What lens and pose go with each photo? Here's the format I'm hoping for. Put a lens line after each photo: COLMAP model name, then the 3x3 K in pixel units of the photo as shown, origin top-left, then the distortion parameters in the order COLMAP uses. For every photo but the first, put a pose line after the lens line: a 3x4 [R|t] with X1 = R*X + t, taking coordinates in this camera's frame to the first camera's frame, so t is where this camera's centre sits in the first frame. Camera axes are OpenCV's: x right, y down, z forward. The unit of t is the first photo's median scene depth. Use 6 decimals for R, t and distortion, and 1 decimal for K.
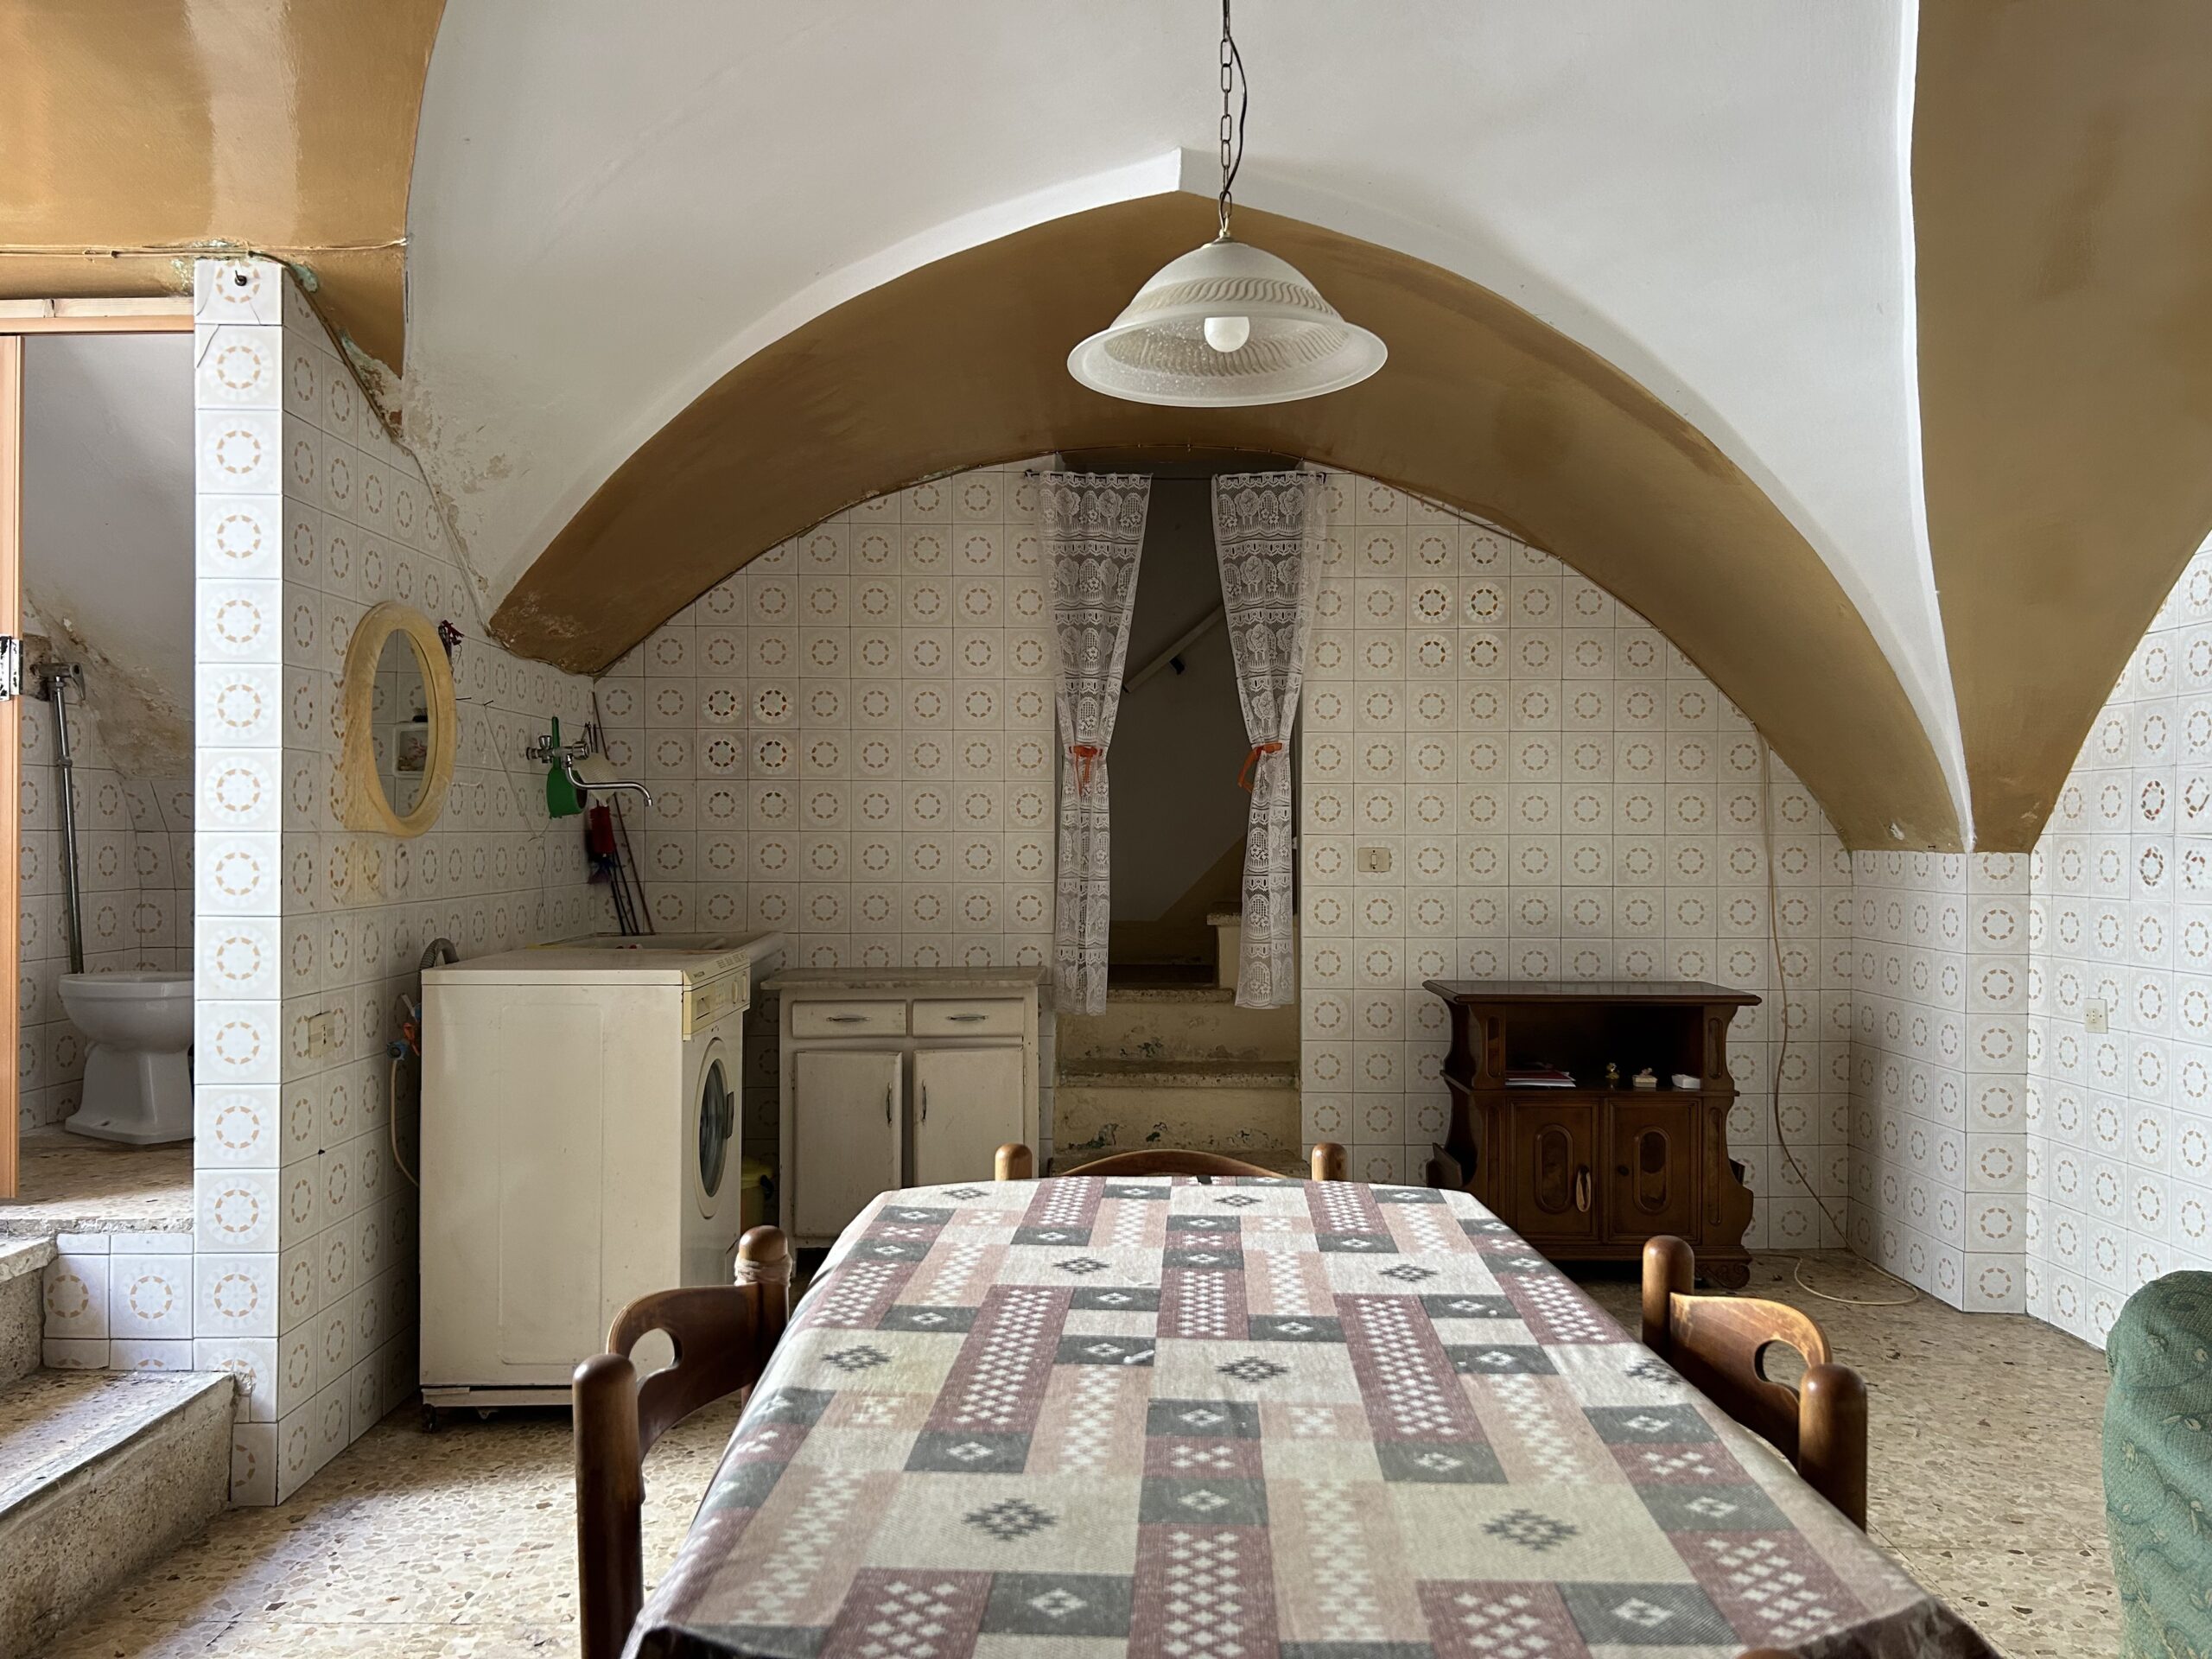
lens RADIAL K [[1674.8, 0, 1109.0], [0, 1674.8, 841.9], [0, 0, 1]] dist [0.074048, -0.082266]
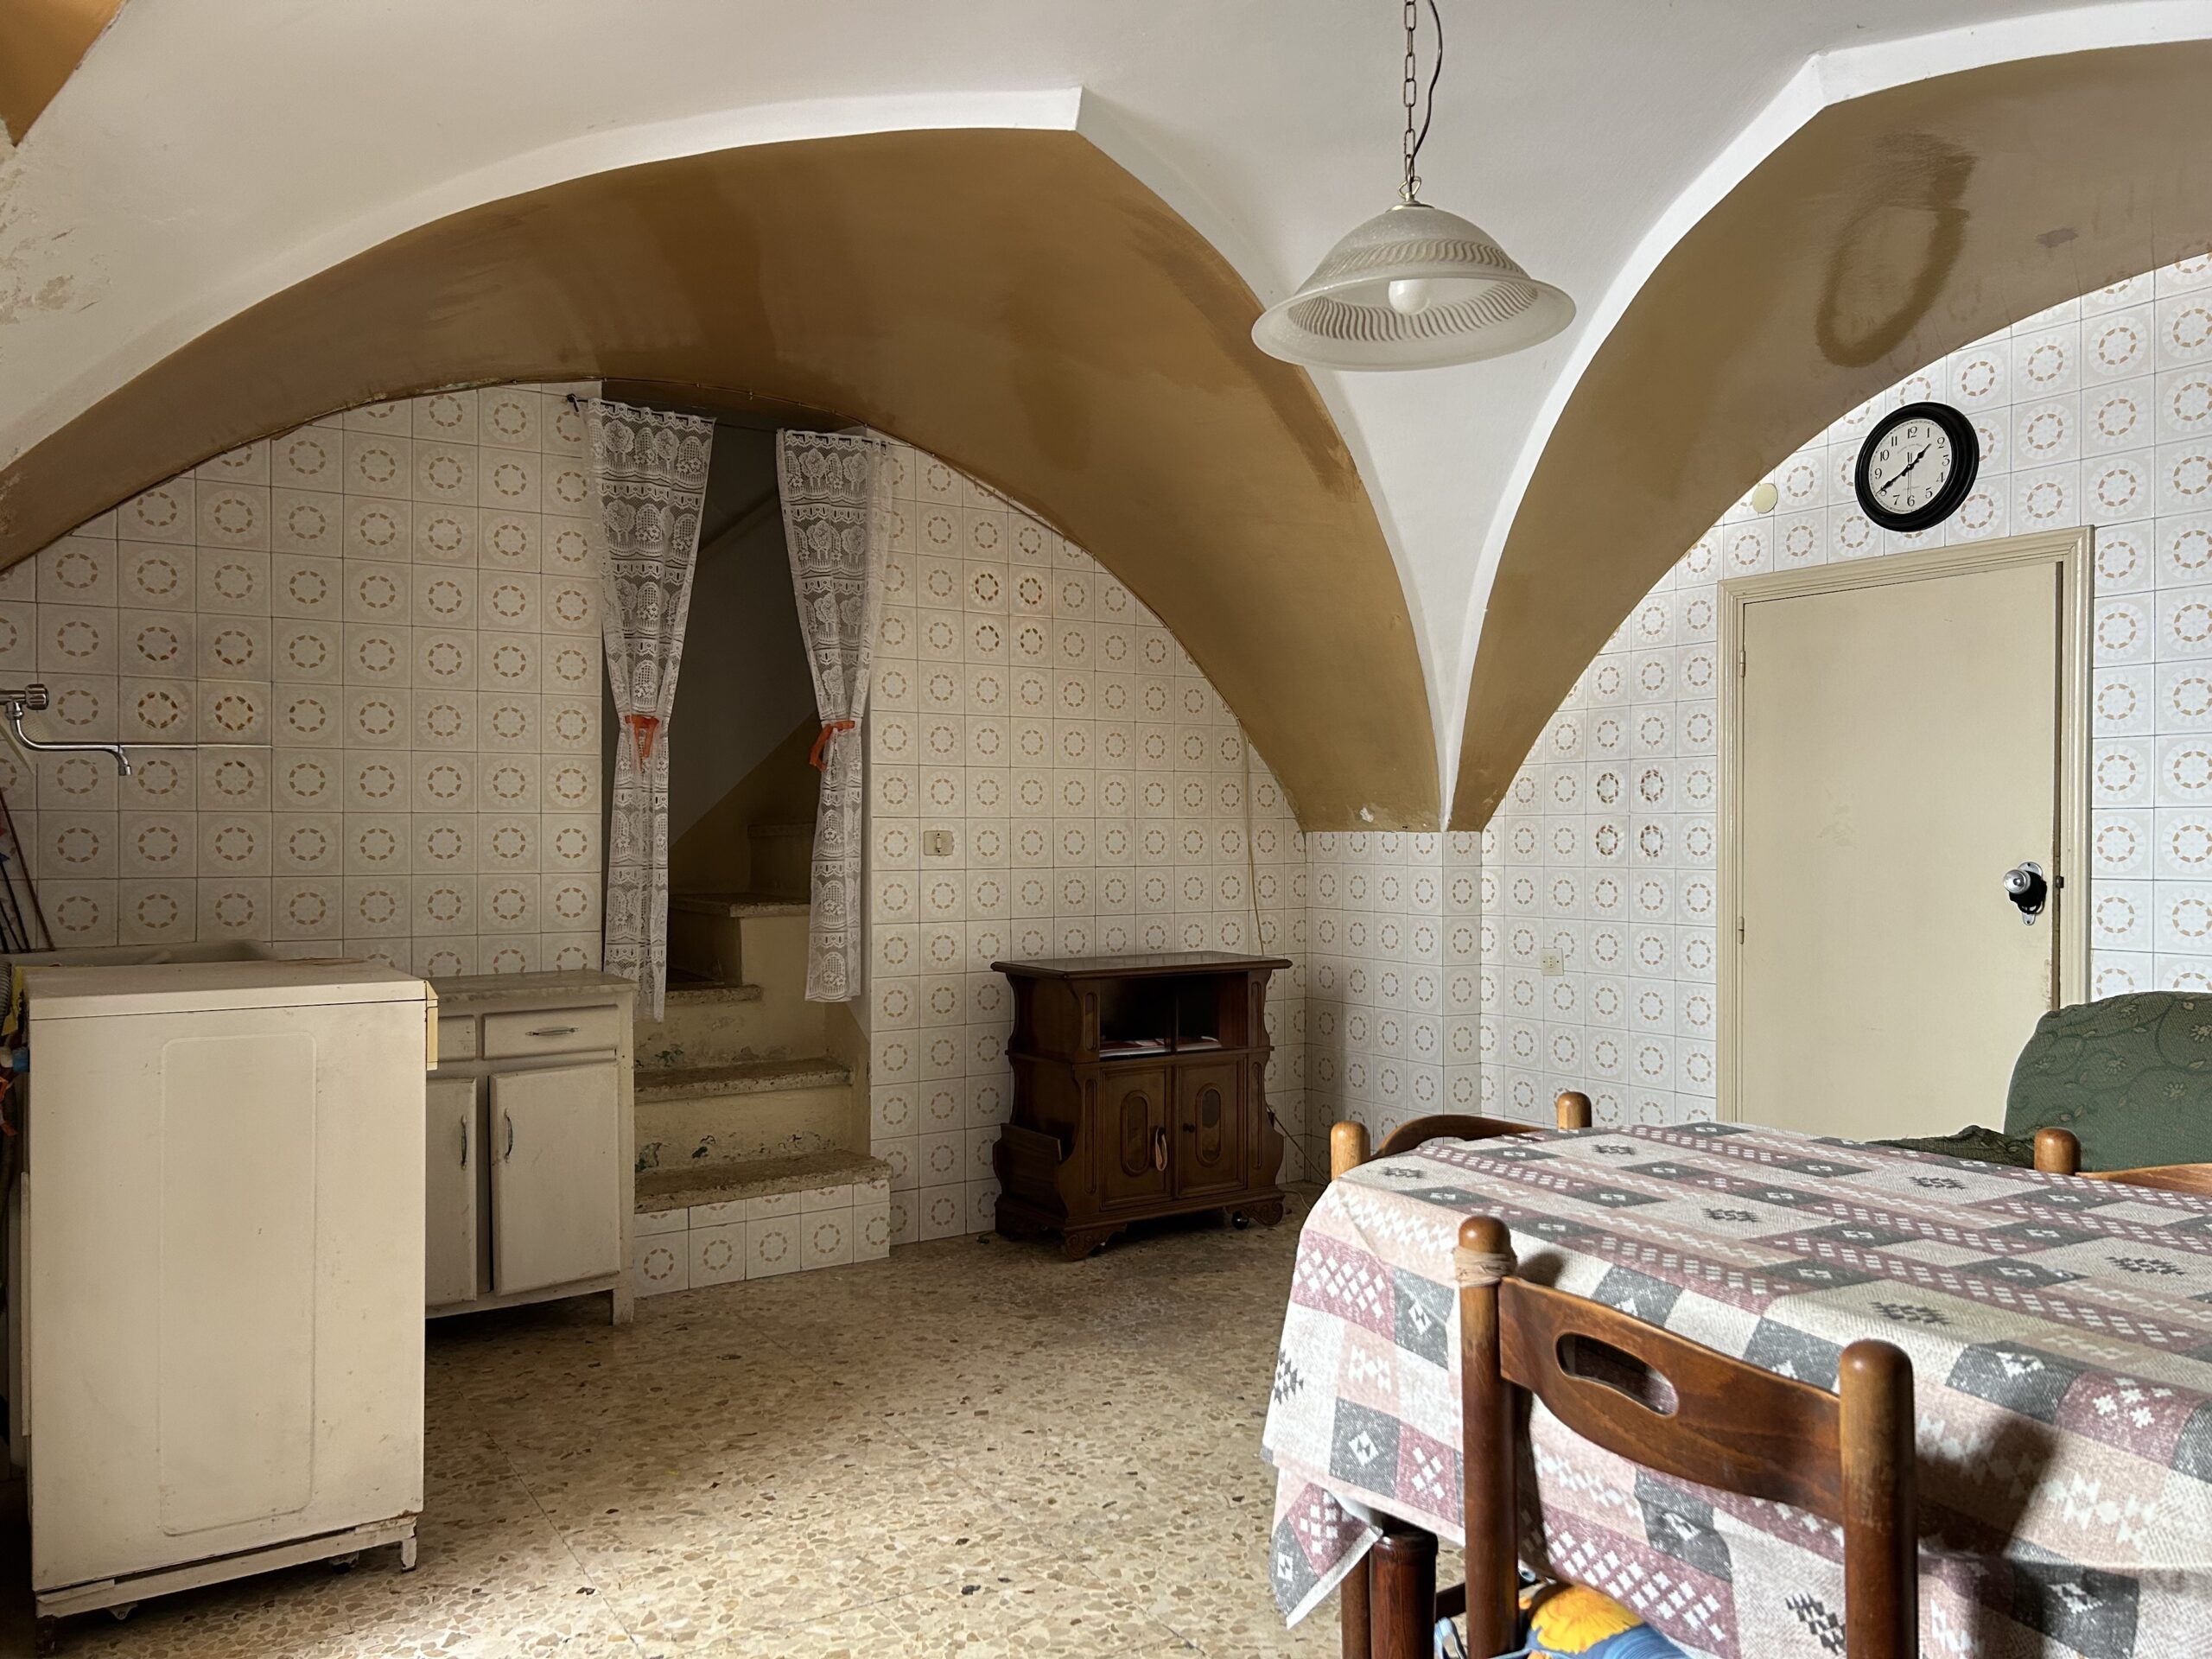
lens RADIAL K [[1674.8, 0, 1116.7], [0, 1674.8, 838.1], [0, 0, 1]] dist [0.074048, -0.082266]
pose [[0.837335, -0.005020, 0.546668, -0.290831], [0.006074, 0.999982, -0.000120, 0.008570], [-0.546657, 0.003421, 0.837350, 0.119648]]
